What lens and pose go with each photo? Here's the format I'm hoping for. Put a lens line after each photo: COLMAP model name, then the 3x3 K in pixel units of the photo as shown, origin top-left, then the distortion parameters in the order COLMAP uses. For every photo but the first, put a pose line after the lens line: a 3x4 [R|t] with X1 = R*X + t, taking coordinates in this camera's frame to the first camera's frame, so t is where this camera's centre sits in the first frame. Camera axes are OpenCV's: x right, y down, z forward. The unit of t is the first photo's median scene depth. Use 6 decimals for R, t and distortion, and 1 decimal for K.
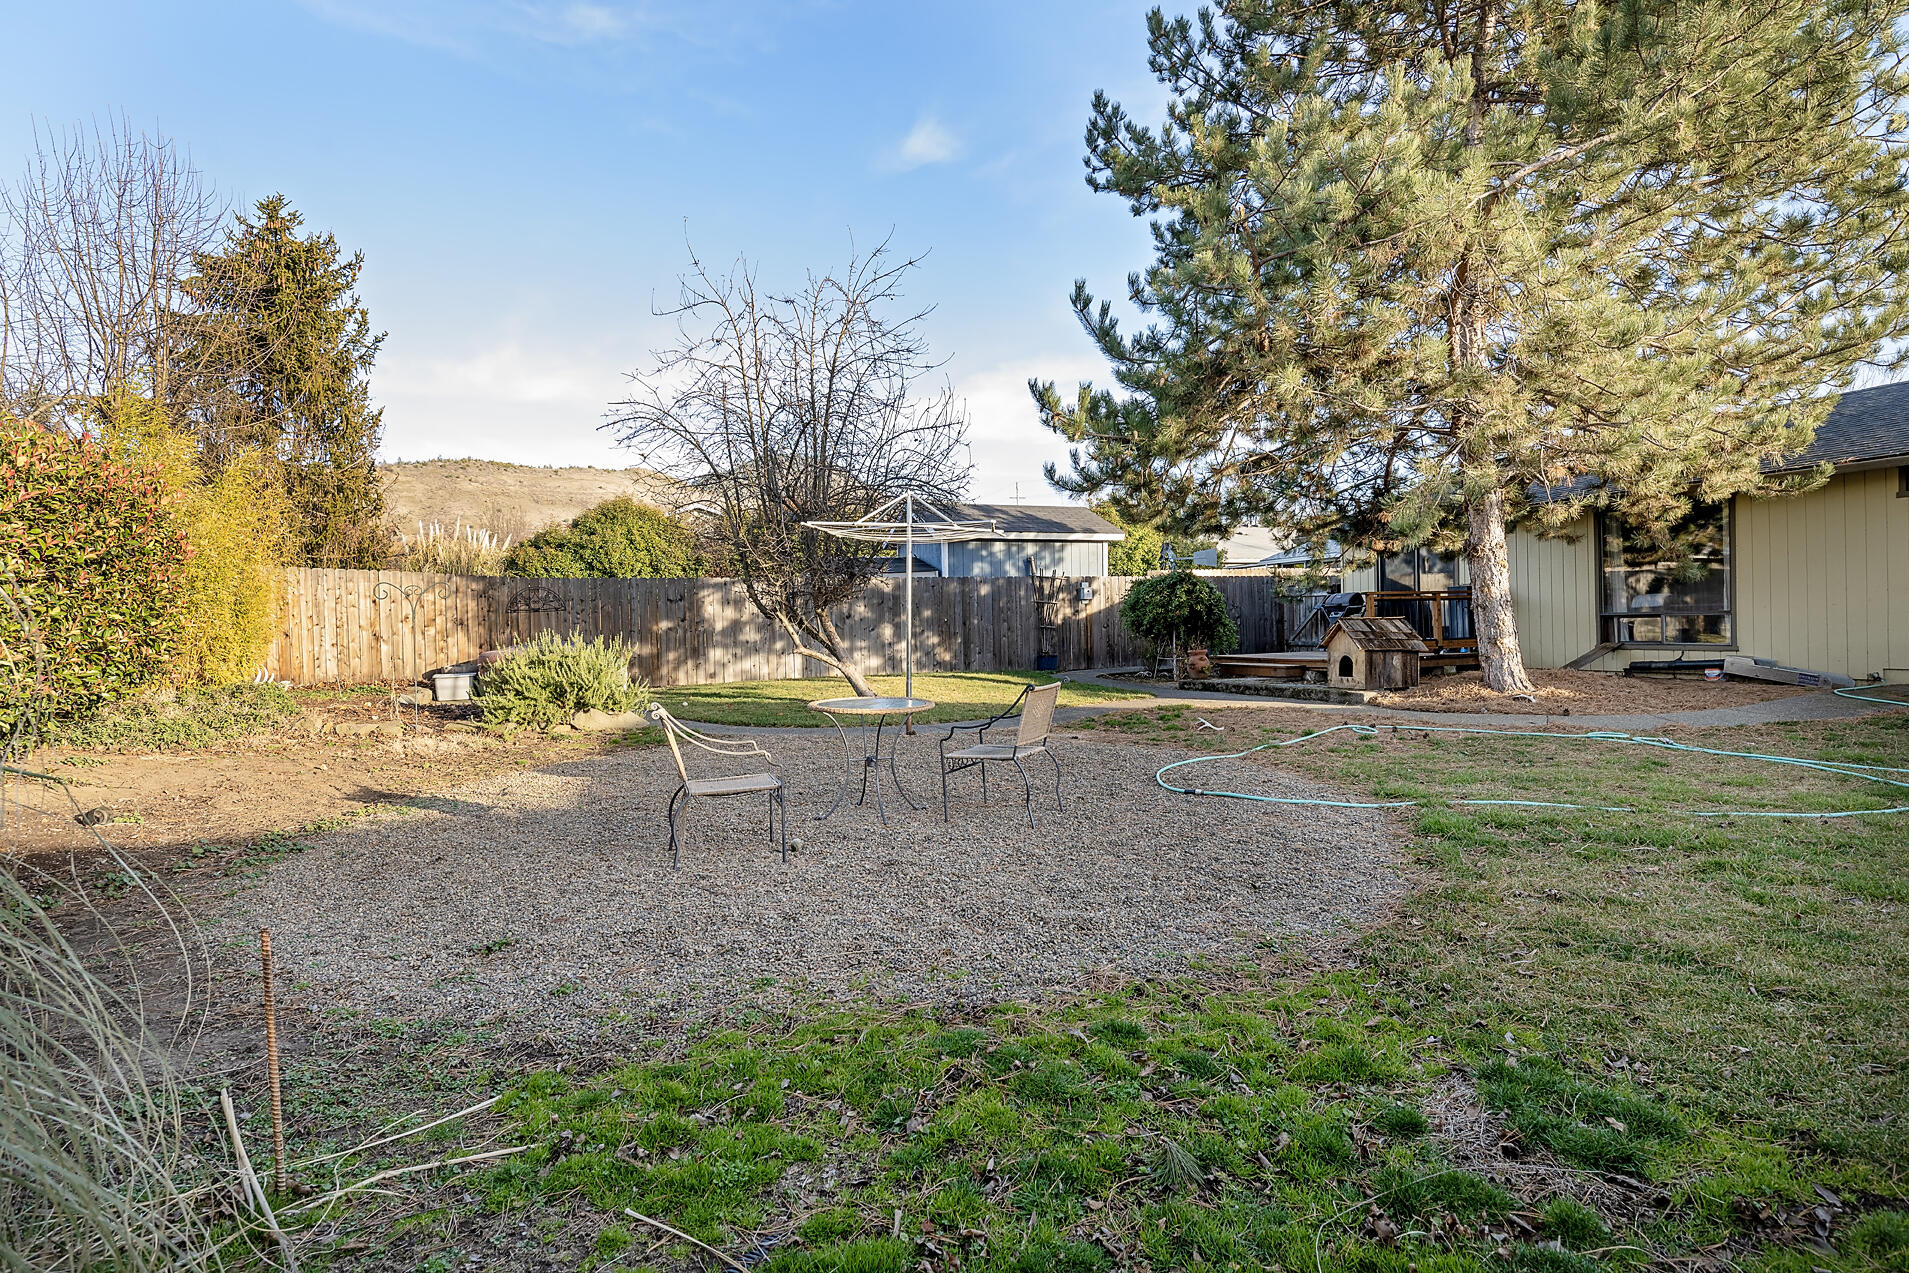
lens RADIAL K [[1012.7, 0, 962.0], [0, 1012.7, 620.5], [0, 0, 1]] dist [-0.001542, 0.000292]
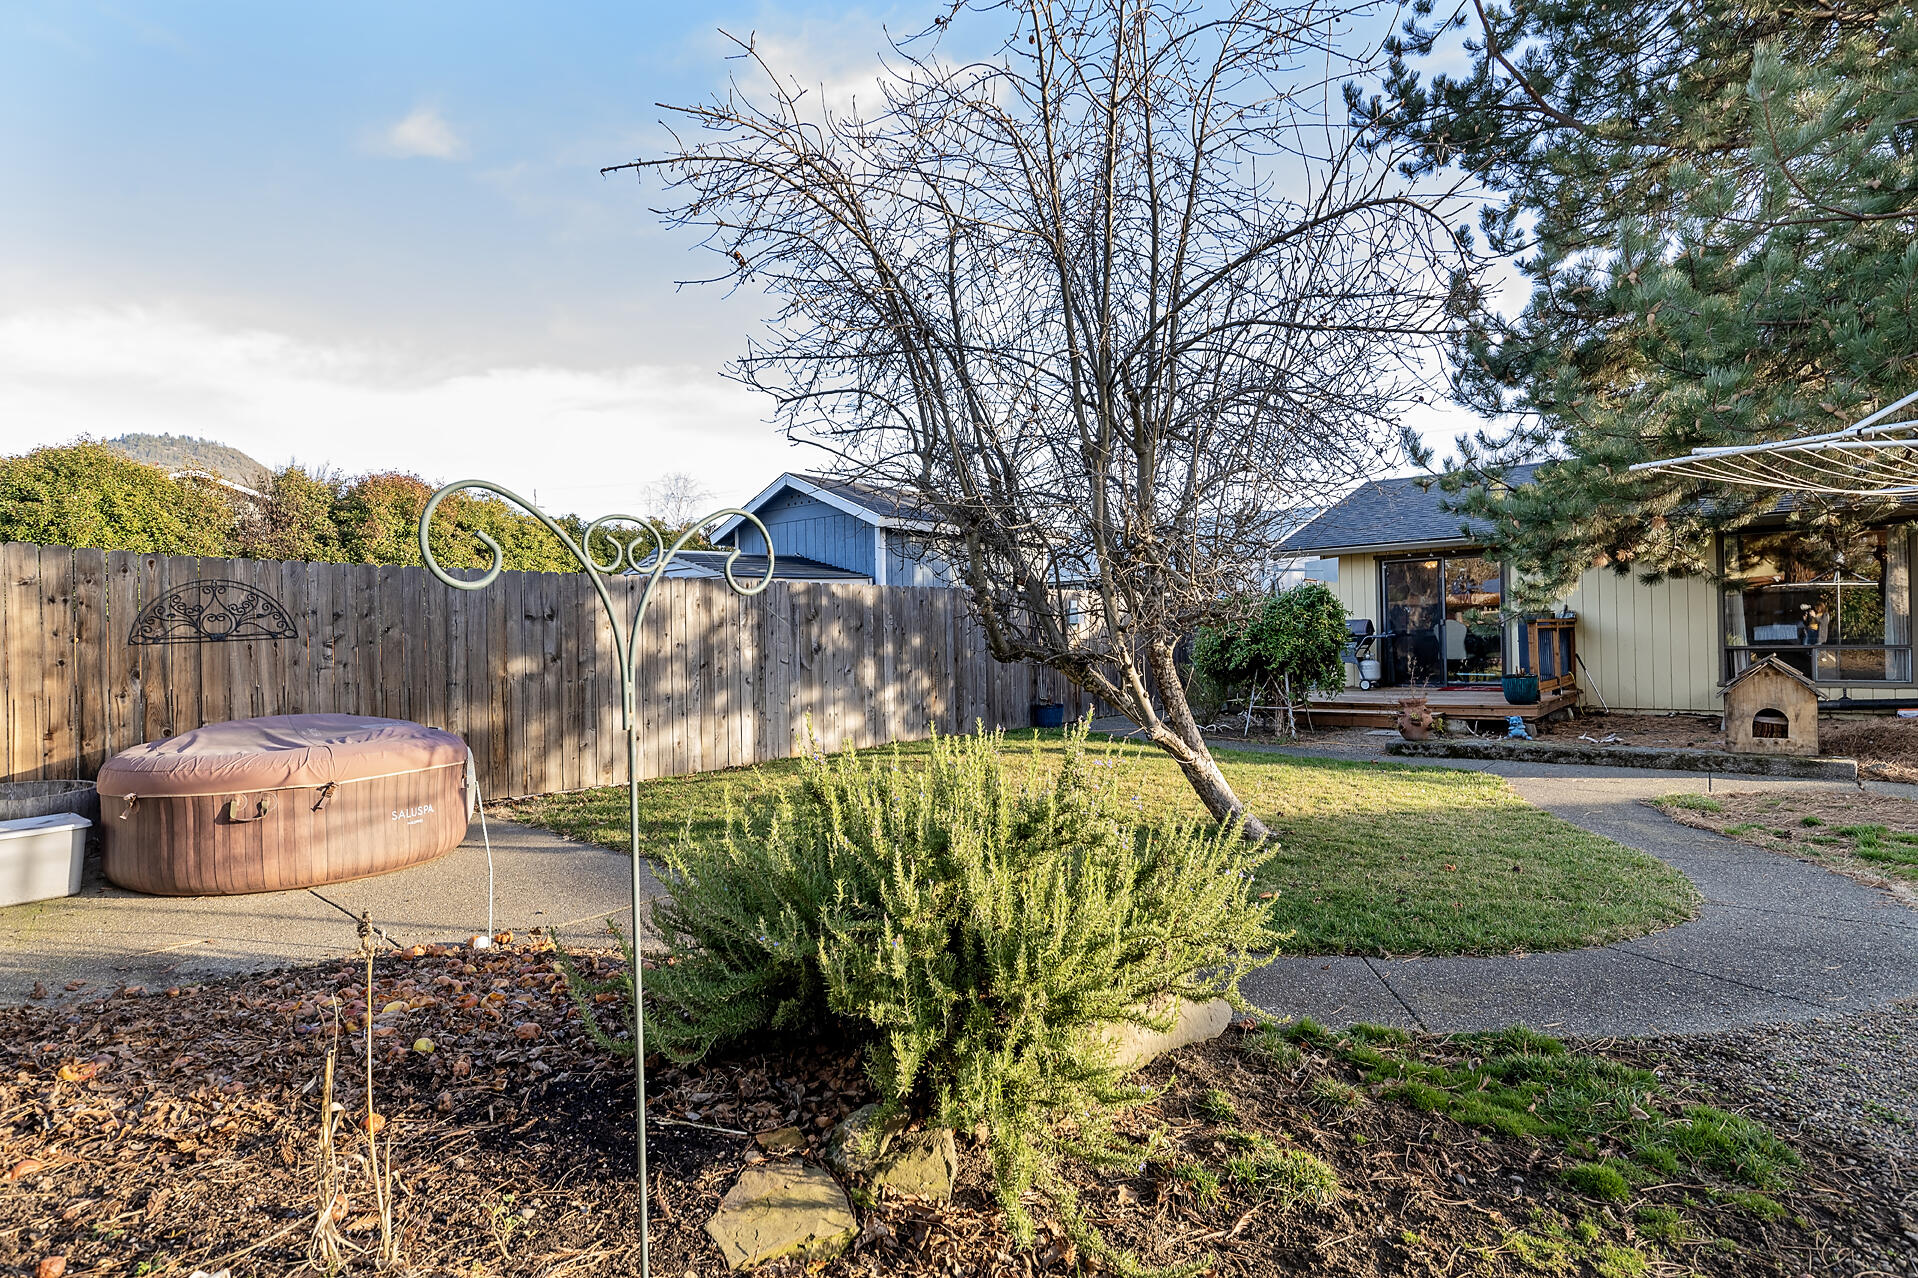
lens RADIAL K [[988.8, 0, 973.5], [0, 988.8, 643.1], [0, 0, 1]] dist [-0.004169, -0.000517]
pose [[0.880900, 0.001260, 0.473301, -0.320291], [-0.002764, 0.999993, 0.002482, -0.008213], [-0.473295, -0.003495, 0.880897, 0.471196]]
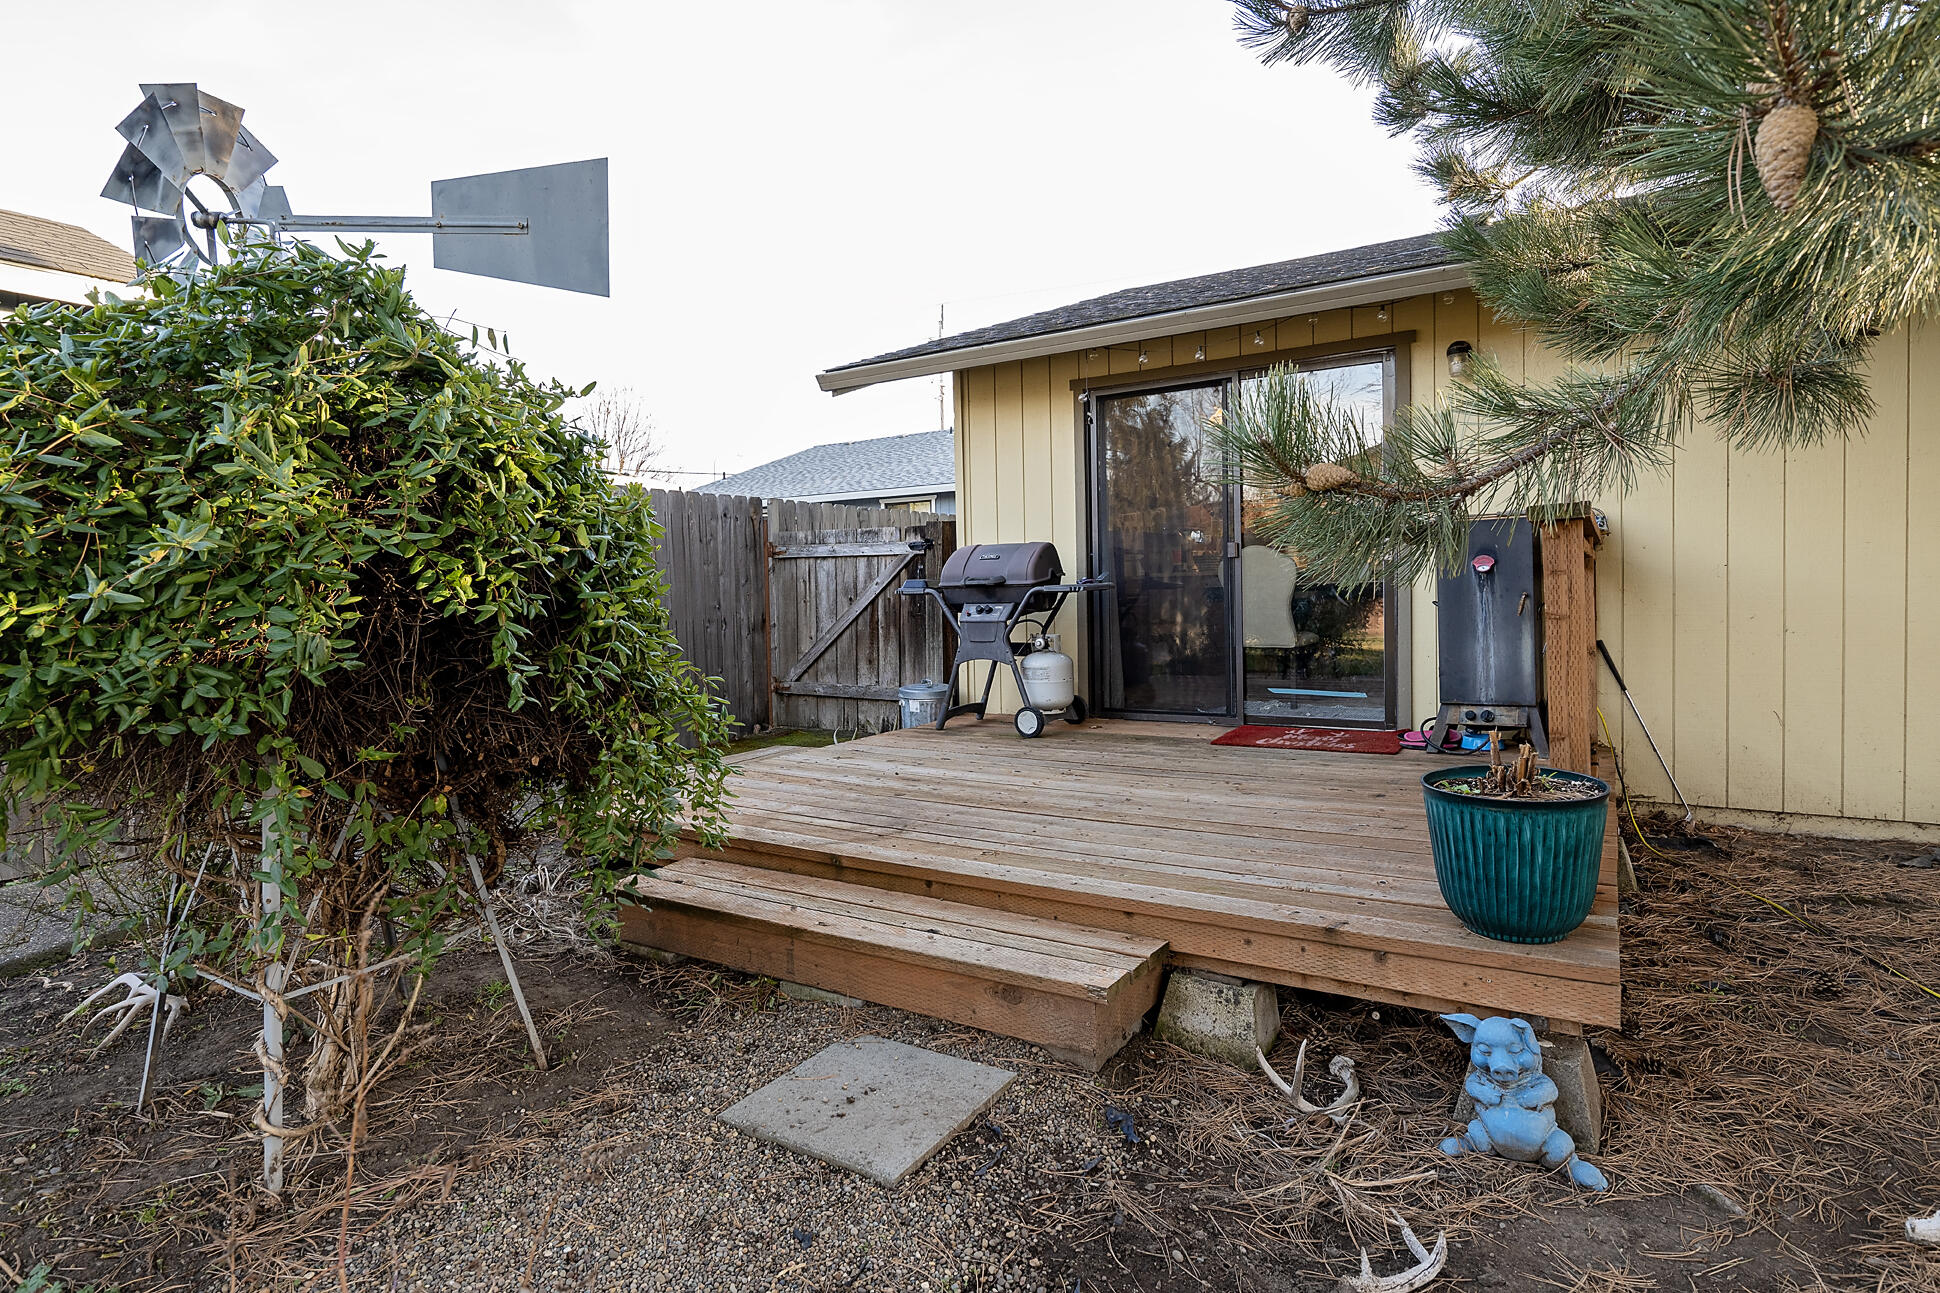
lens RADIAL K [[1029.1, 0, 977.6], [0, 1029.1, 630.2], [0, 0, 1]] dist [-0.001542, 0.000292]
pose [[0.802696, -0.019347, 0.596075, 0.201499], [-0.000805, 0.999438, 0.033523, -0.011196], [-0.596388, -0.027388, 0.802229, 0.830973]]
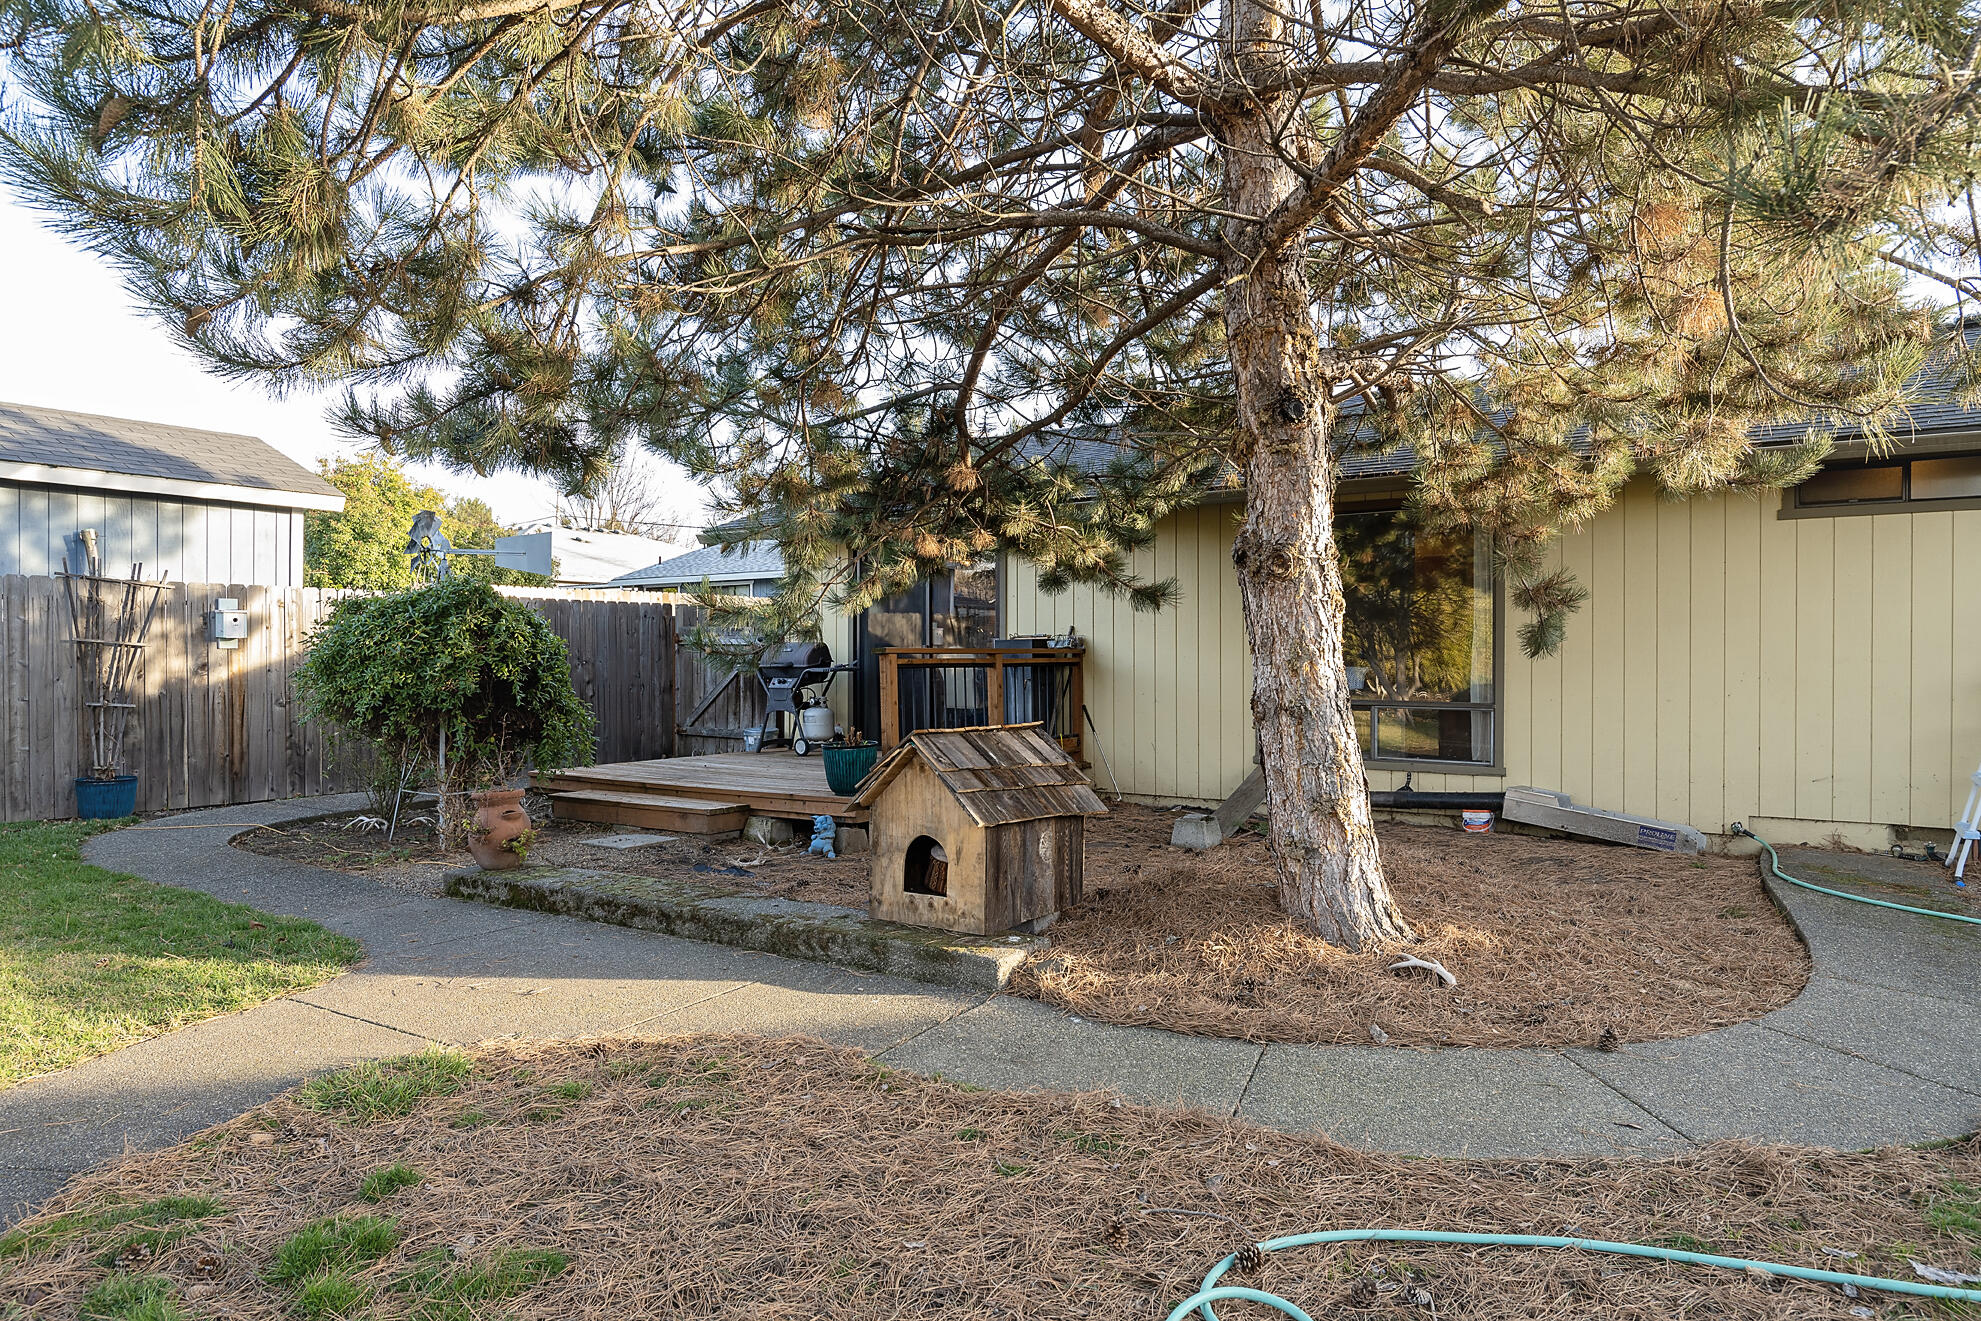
lens RADIAL K [[1210.6, 0, 993.1], [0, 1210.6, 672.6], [0, 0, 1]] dist [-0.019462, -0.000960]
pose [[0.819891, 0.014246, 0.572342, 0.109568], [-0.022083, 0.999733, 0.006749, -0.019158], [-0.572094, -0.018172, 0.819987, 0.457722]]
